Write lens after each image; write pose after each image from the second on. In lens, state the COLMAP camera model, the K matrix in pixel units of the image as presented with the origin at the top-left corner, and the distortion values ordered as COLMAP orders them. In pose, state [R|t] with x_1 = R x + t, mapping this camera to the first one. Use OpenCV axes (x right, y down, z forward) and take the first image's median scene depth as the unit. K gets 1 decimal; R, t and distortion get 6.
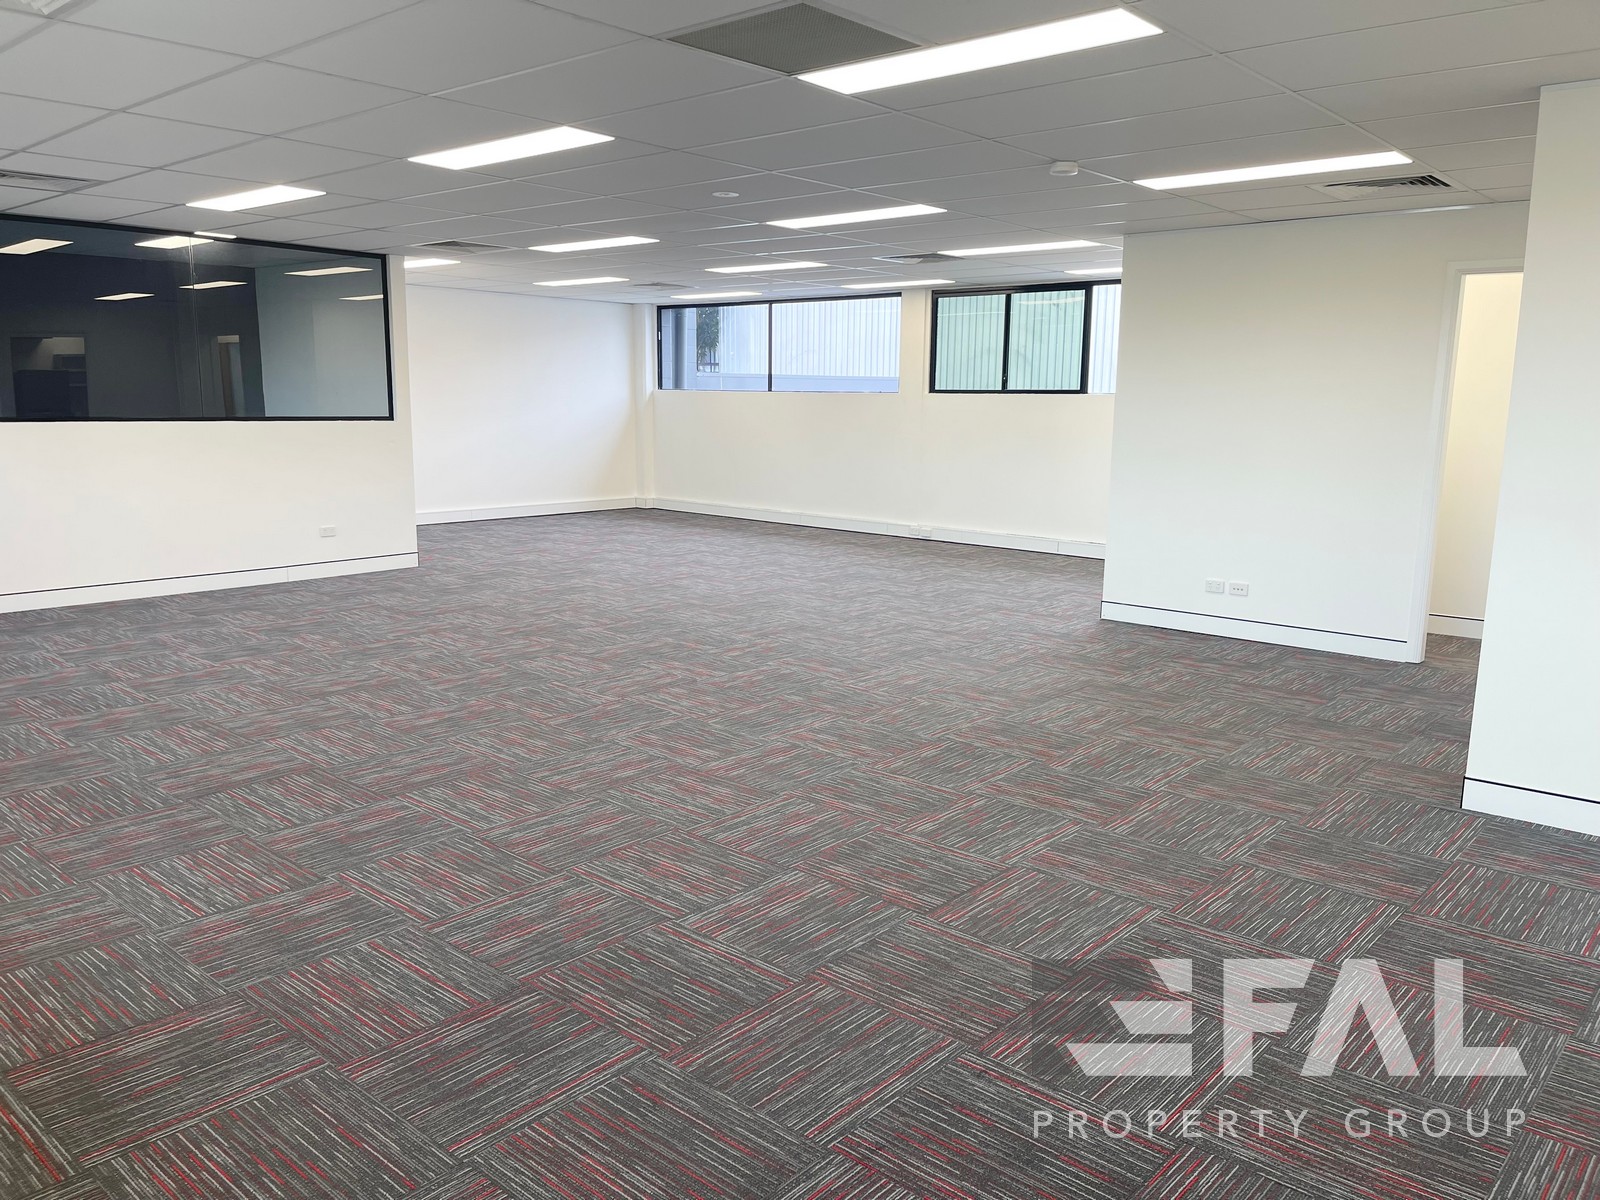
lens RADIAL K [[1221.9, 0, 799.5], [0, 1221.9, 599.8], [0, 0, 1]] dist [0.001465, -0.010804]
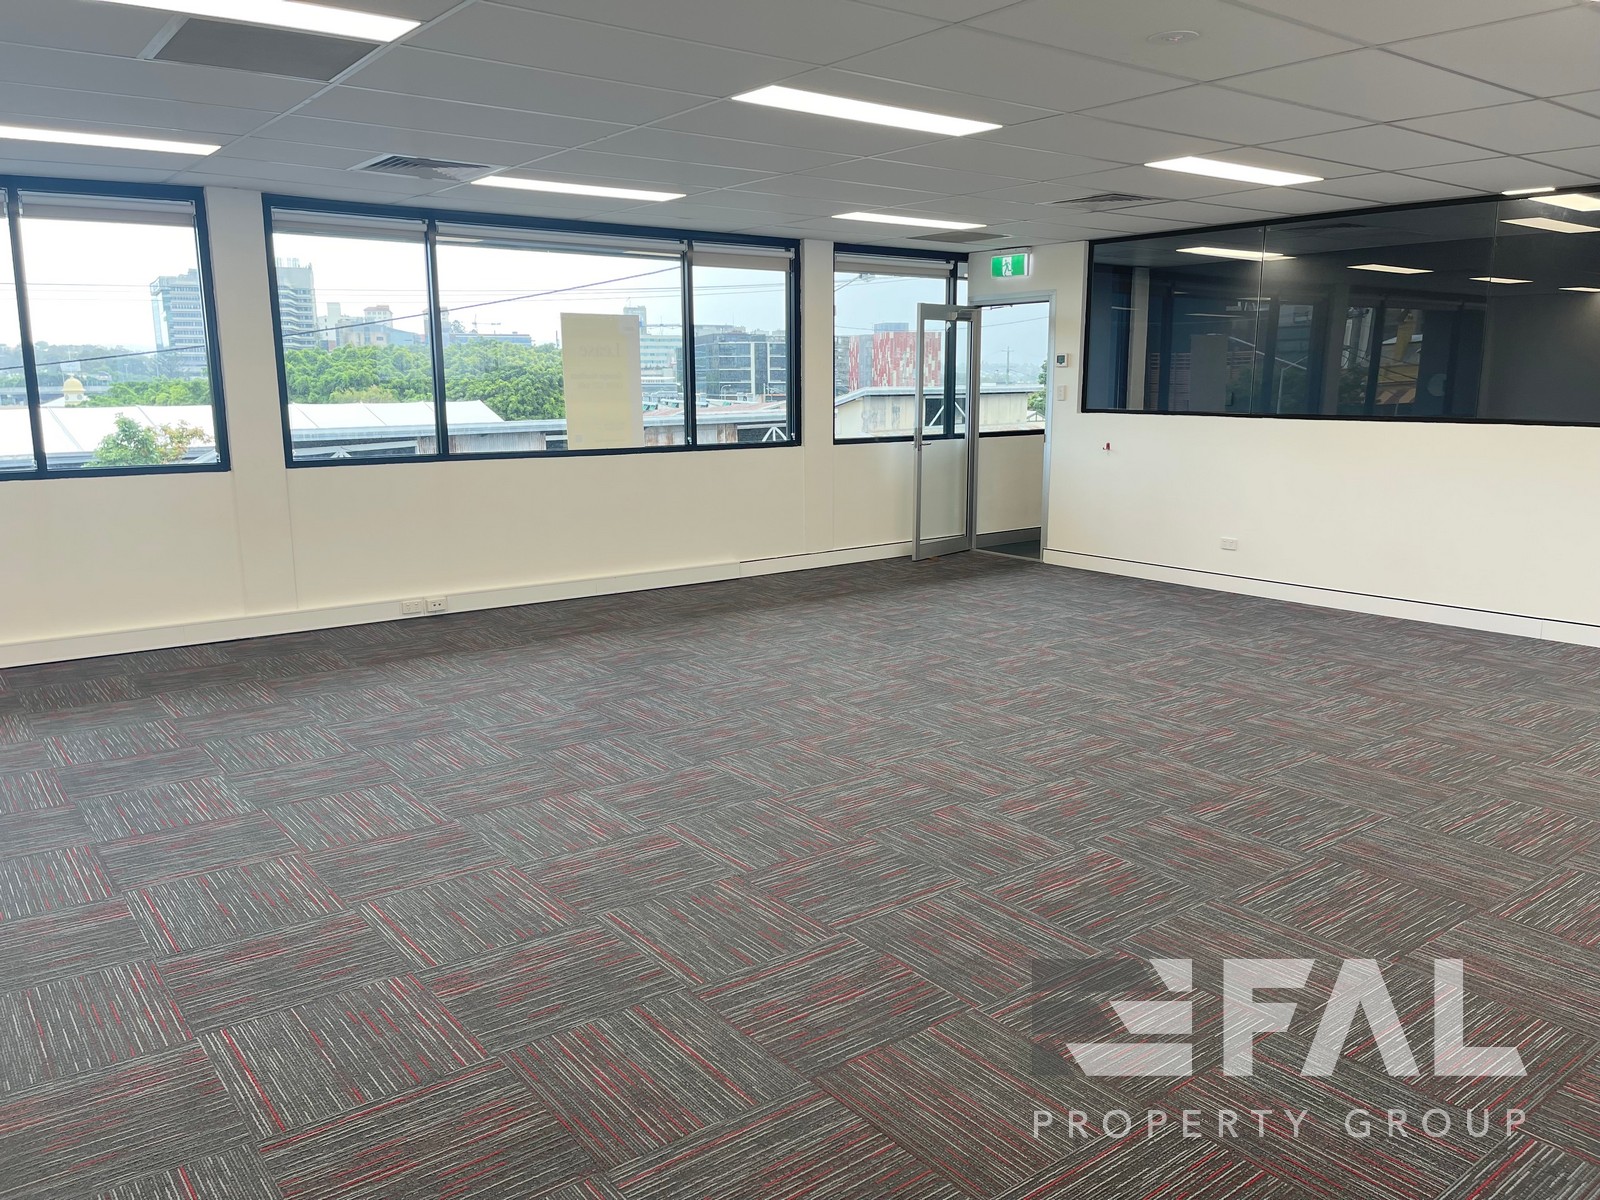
lens RADIAL K [[1221.9, 0, 799.4], [0, 1221.9, 602.7], [0, 0, 1]] dist [0.001465, -0.010804]
pose [[-0.186266, 0.166446, -0.968298, 0.710216], [-0.171516, 0.964903, 0.198856, -0.198388], [0.967413, 0.203119, -0.151180, 1.214931]]
